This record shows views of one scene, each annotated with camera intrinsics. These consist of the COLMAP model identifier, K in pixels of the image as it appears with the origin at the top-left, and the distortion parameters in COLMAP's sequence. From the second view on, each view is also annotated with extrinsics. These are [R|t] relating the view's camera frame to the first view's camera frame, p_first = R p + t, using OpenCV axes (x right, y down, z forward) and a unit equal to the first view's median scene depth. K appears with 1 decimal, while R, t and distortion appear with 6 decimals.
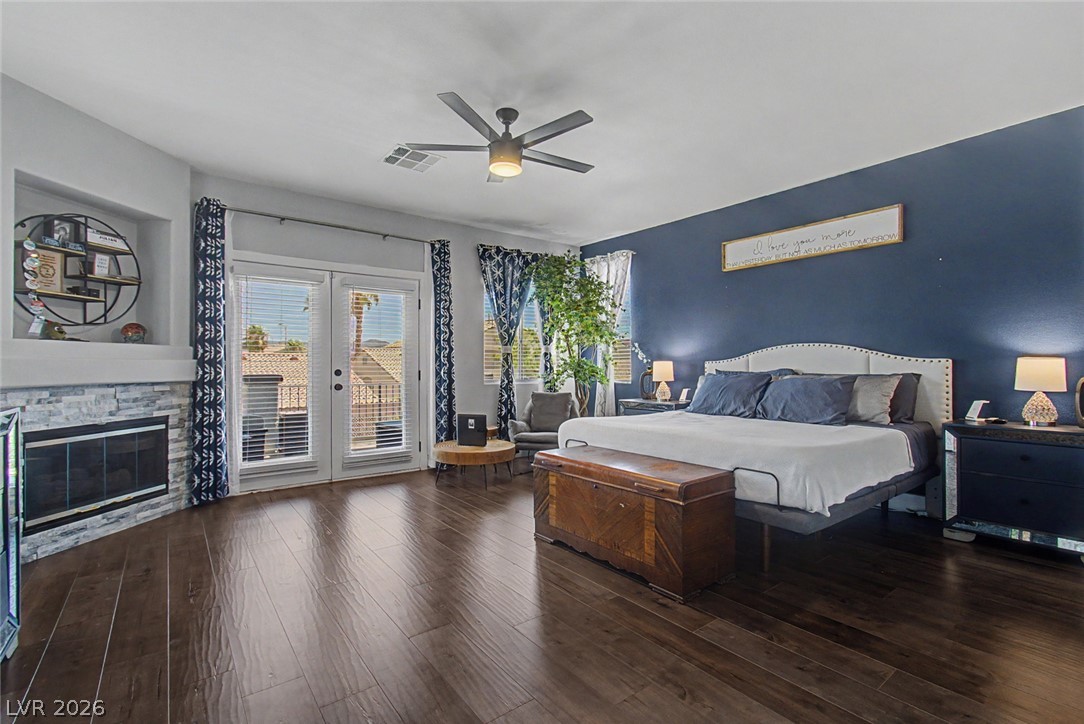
lens RADIAL K [[488.7, 0, 539.8], [0, 488.7, 350.0], [0, 0, 1]] dist [-0.022236, 0.000374]
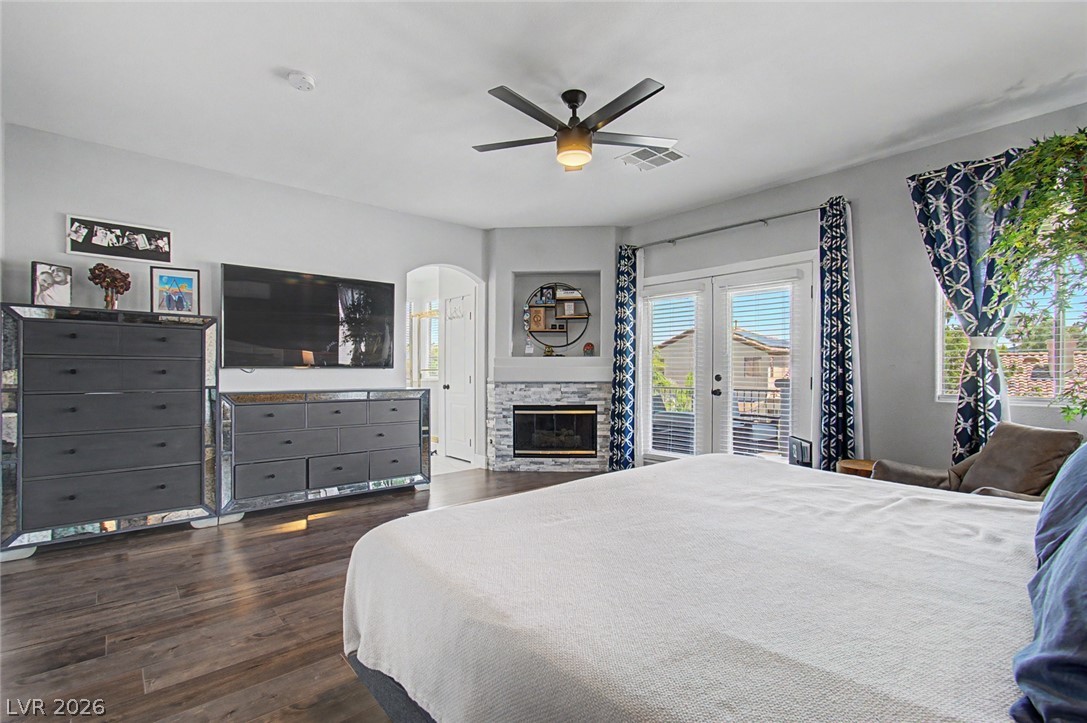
lens RADIAL K [[495.8, 0, 540.5], [0, 495.8, 364.4], [0, 0, 1]] dist [-0.001540, 0.000499]
pose [[0.071714, -0.007374, -0.997398, 0.721057], [0.033923, 0.999412, -0.004950, 0.014902], [0.996848, -0.033480, 0.071922, 0.726838]]
